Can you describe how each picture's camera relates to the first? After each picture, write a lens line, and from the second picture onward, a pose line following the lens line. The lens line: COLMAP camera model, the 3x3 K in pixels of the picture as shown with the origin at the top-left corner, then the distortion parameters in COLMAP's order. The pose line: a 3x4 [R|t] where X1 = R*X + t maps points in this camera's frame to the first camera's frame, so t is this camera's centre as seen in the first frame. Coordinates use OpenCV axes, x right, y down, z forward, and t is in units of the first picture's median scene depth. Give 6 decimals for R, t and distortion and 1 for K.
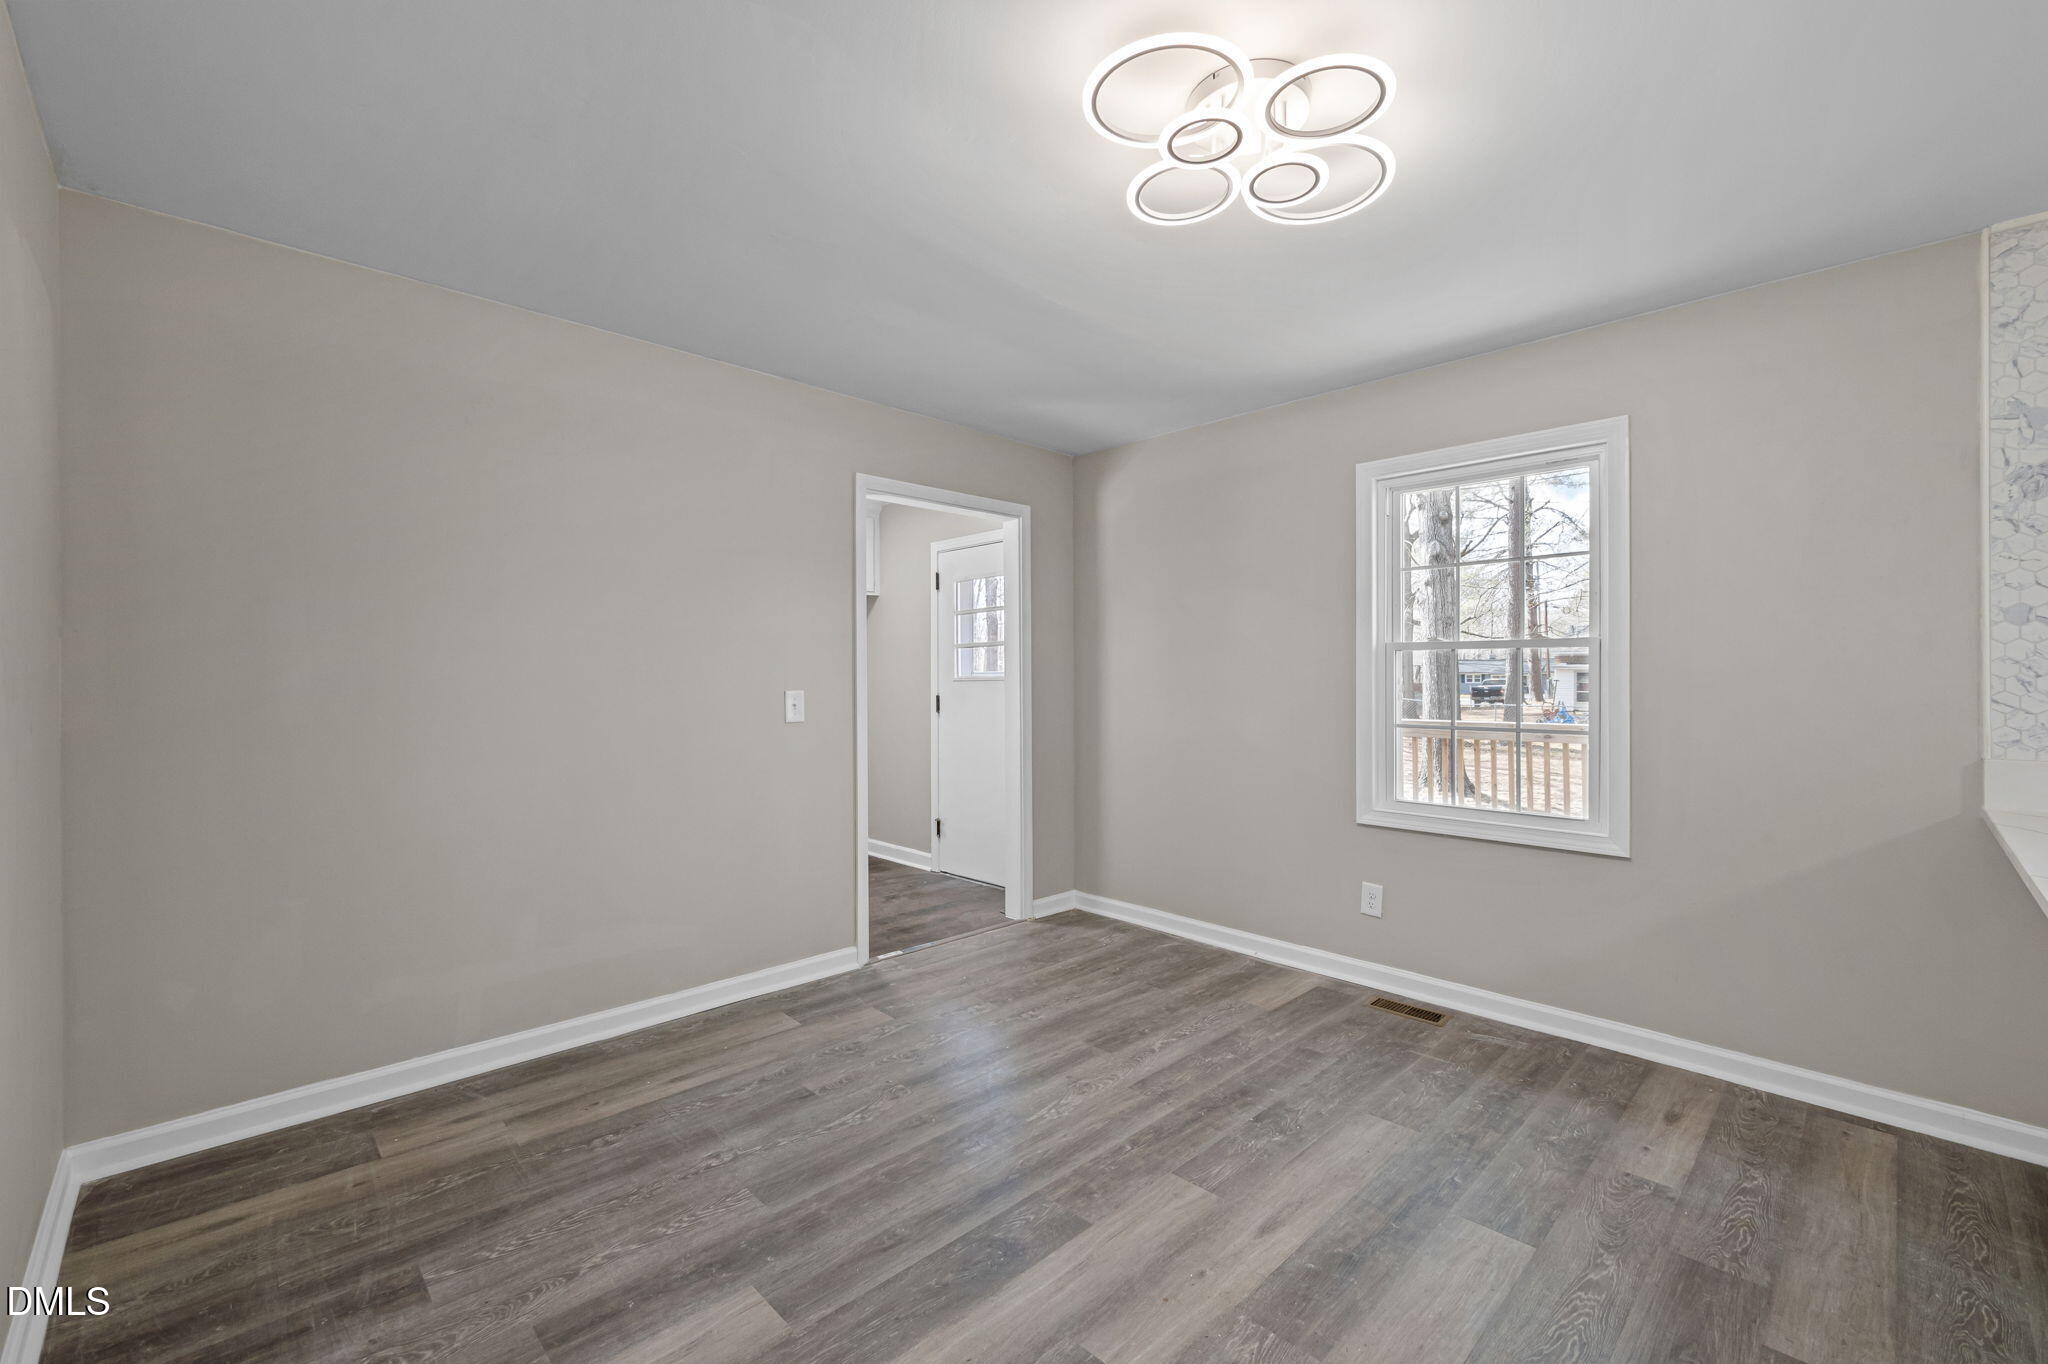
lens RADIAL K [[857.2, 0, 1021.3], [0, 857.2, 676.9], [0, 0, 1]] dist [-0.006829, 0.000932]
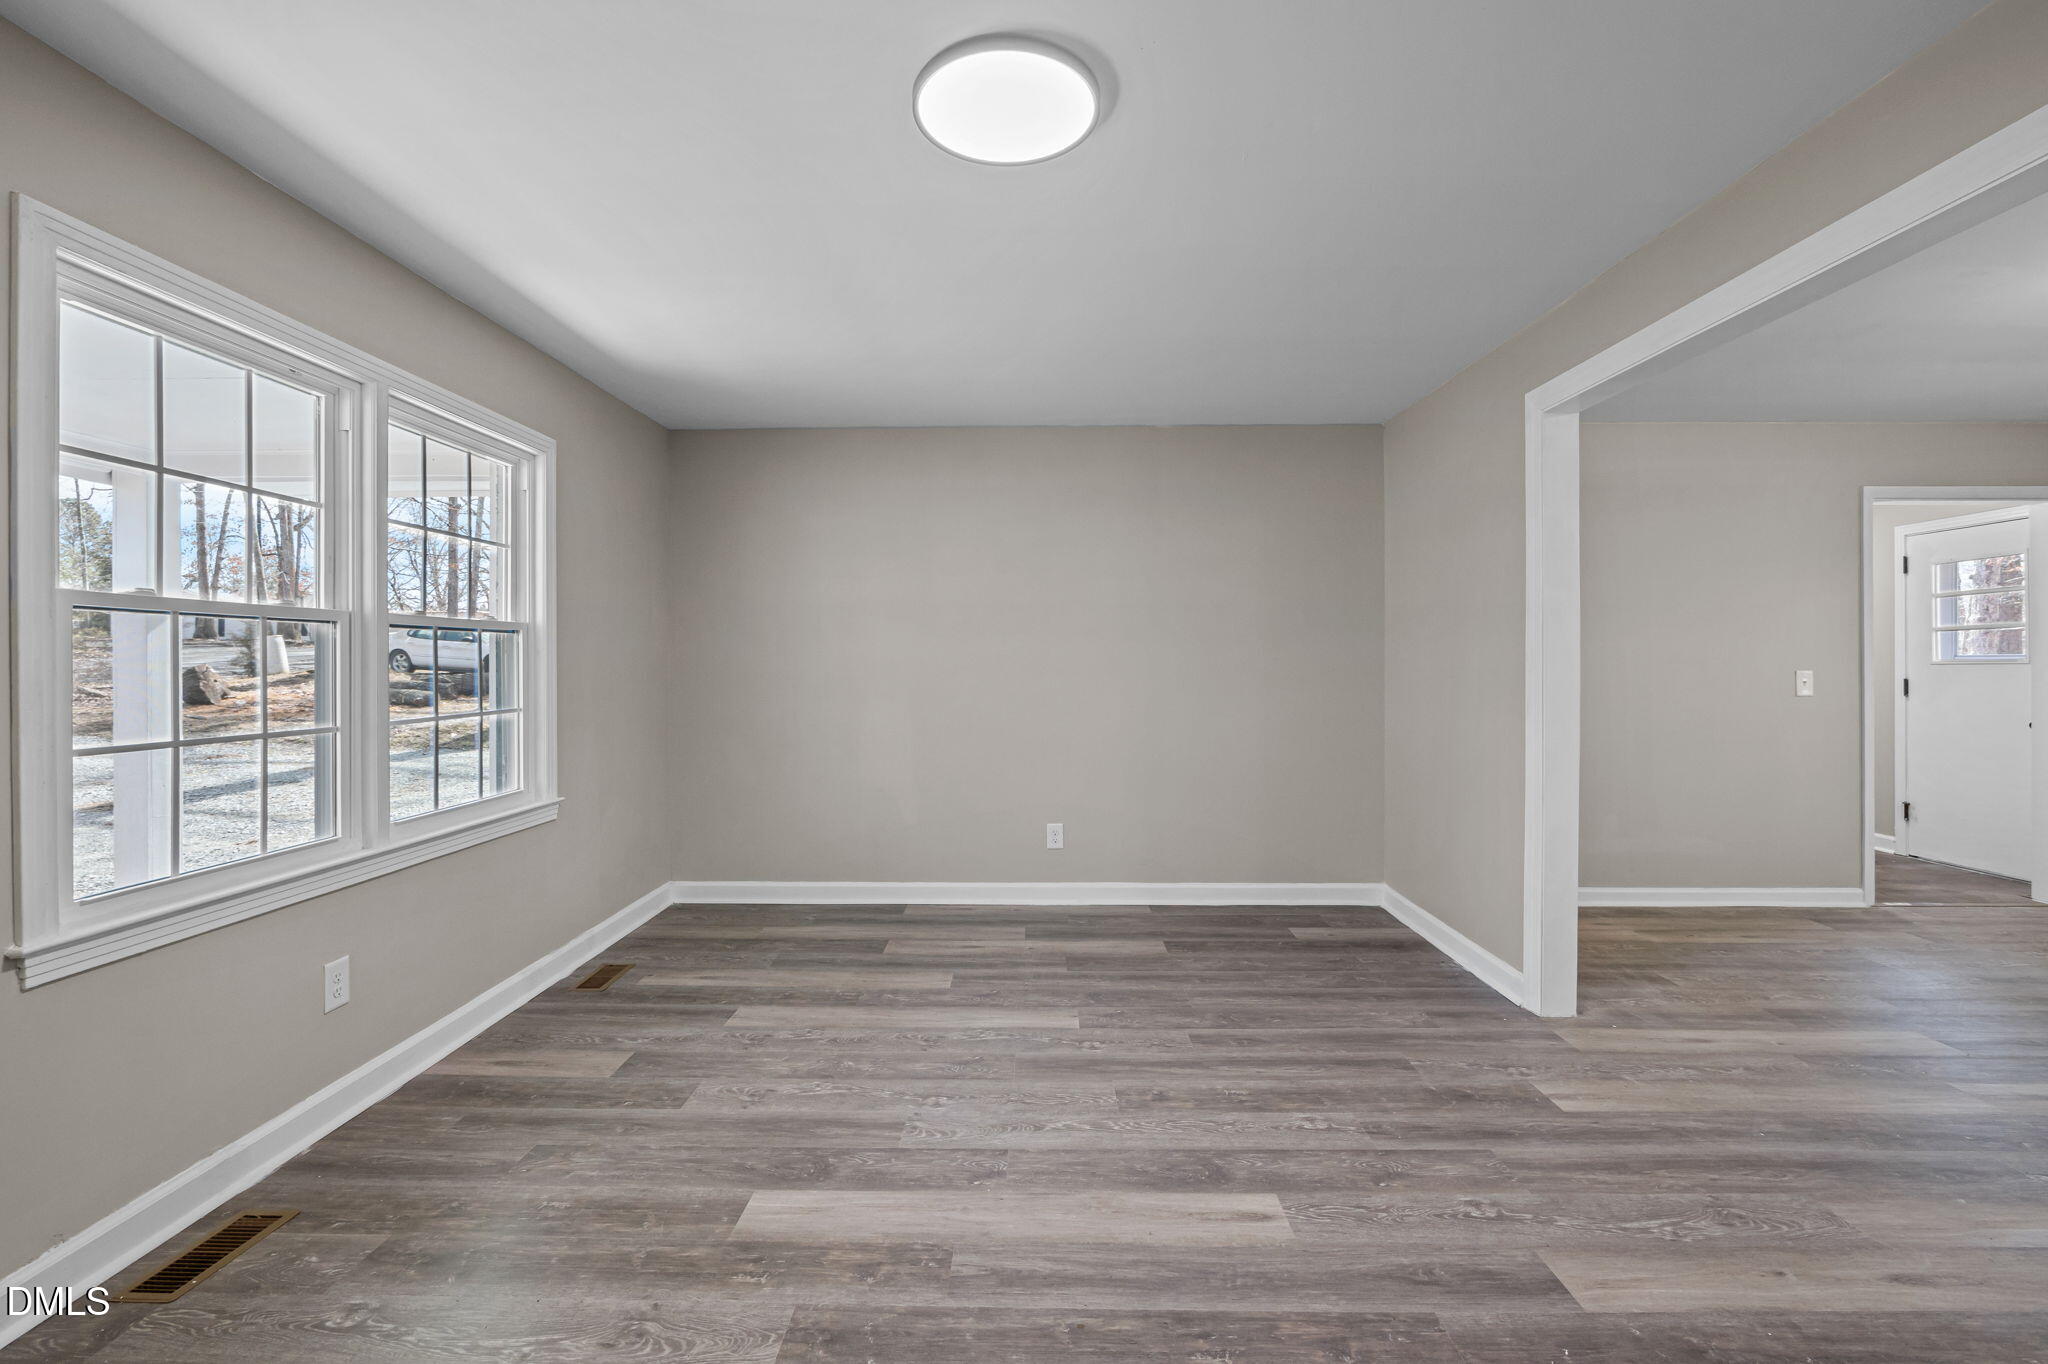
lens RADIAL K [[861.1, 0, 1018.9], [0, 861.1, 666.9], [0, 0, 1]] dist [-0.006471, 0.000246]
pose [[0.702911, 0.002317, -0.711274, -0.185464], [0.000527, 0.999993, 0.003779, 0.004917], [0.711278, -0.003032, 0.702905, -0.701896]]
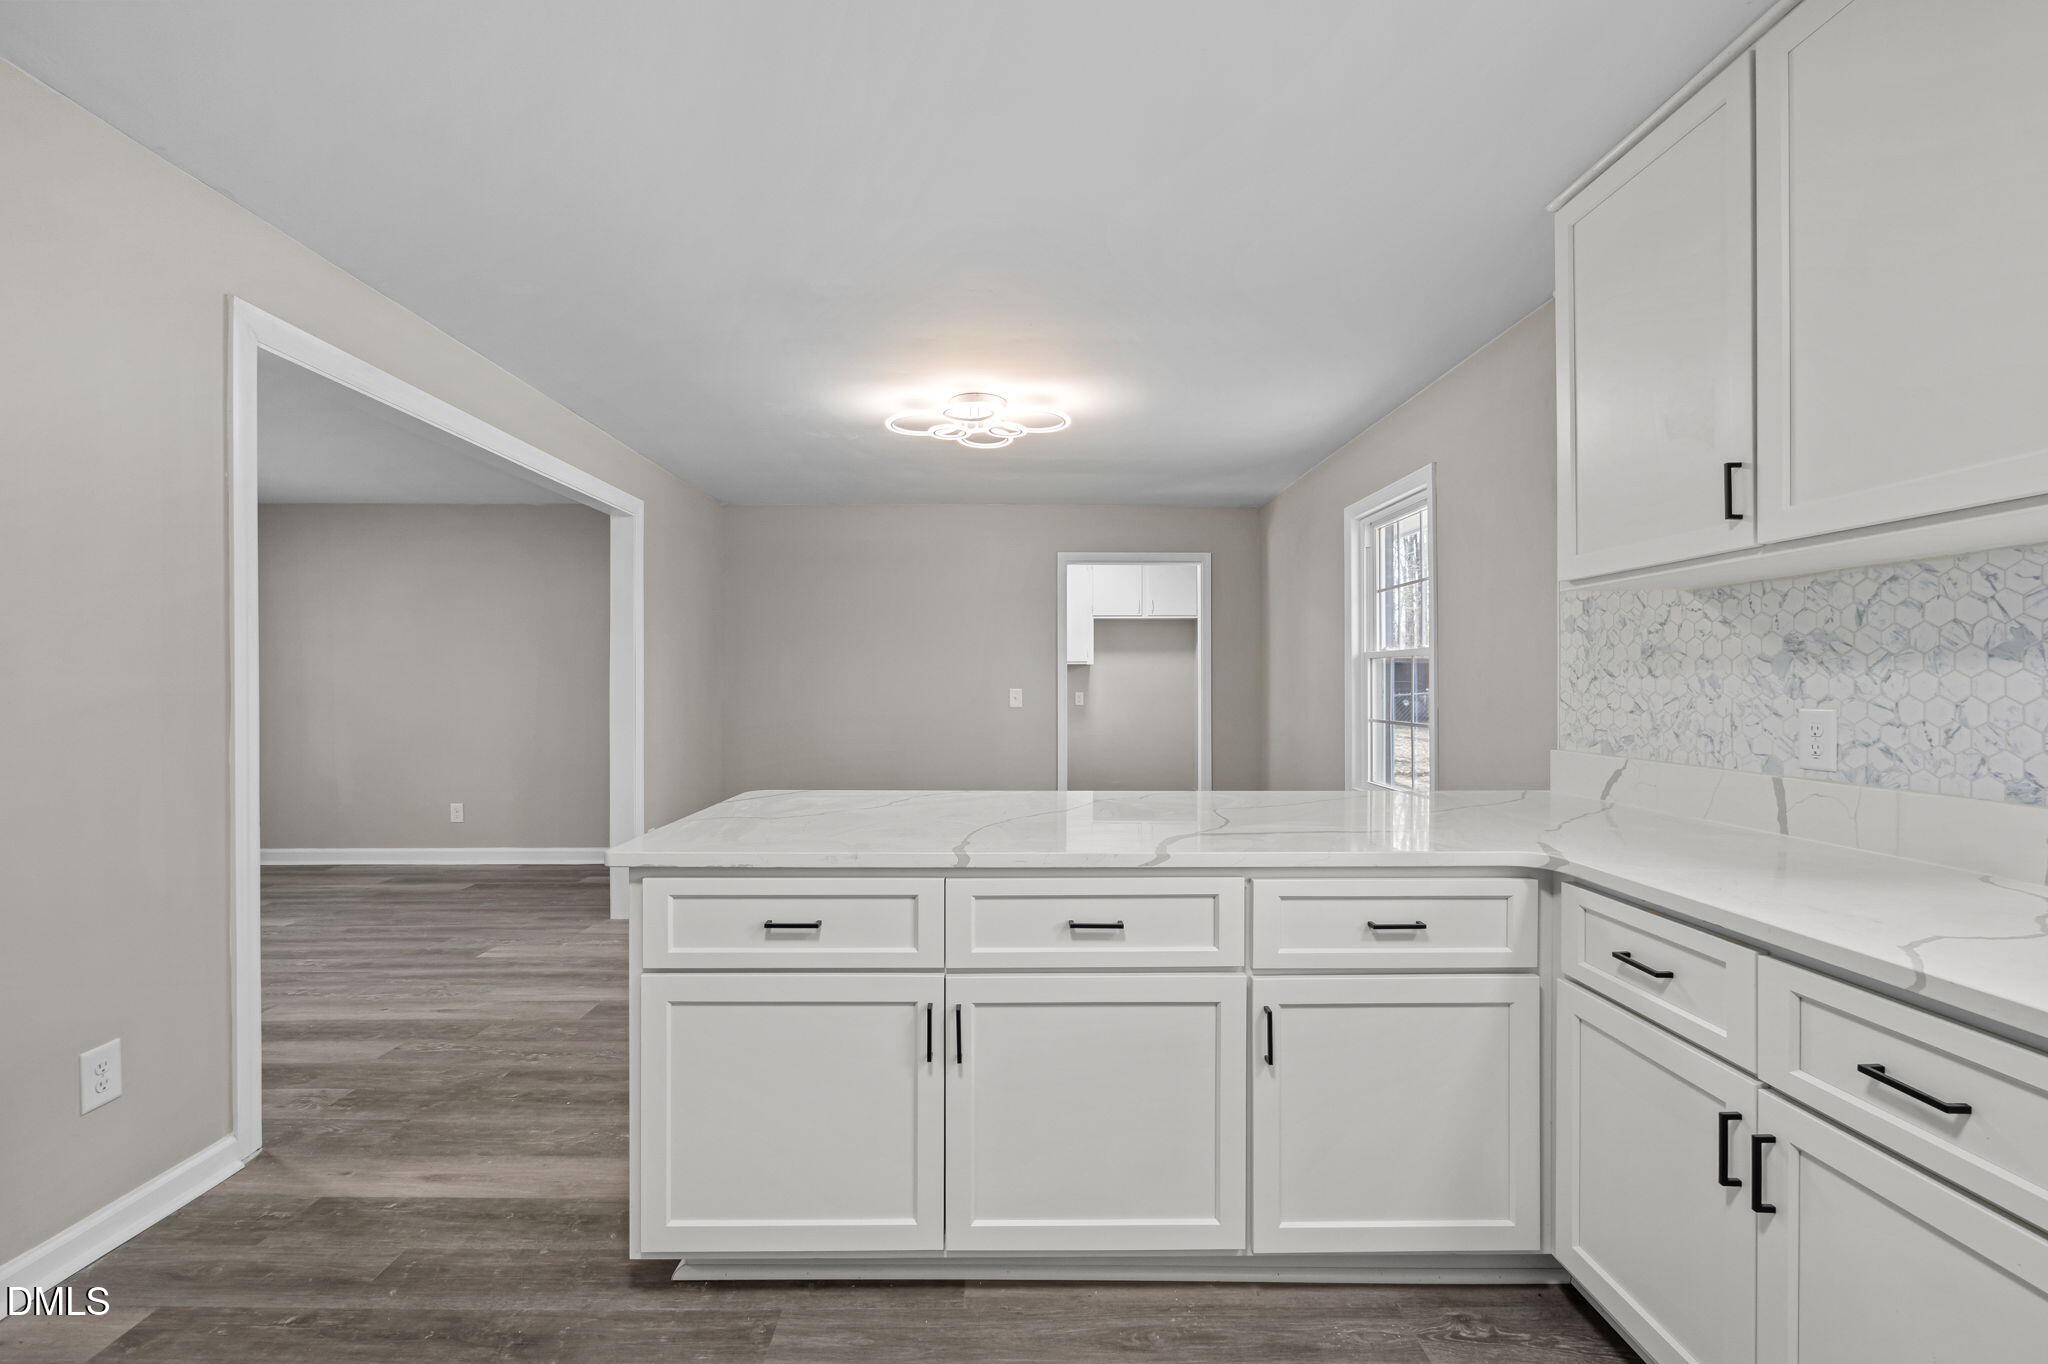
lens RADIAL K [[872.8, 0, 1020.3], [0, 872.8, 682.3], [0, 0, 1]] dist [-0.001474, 0.000030]
pose [[0.725363, 0.000169, -0.688367, 0.944230], [-0.000462, 1.000000, -0.000242, 0.003488], [0.688367, 0.000494, 0.725363, -0.245470]]
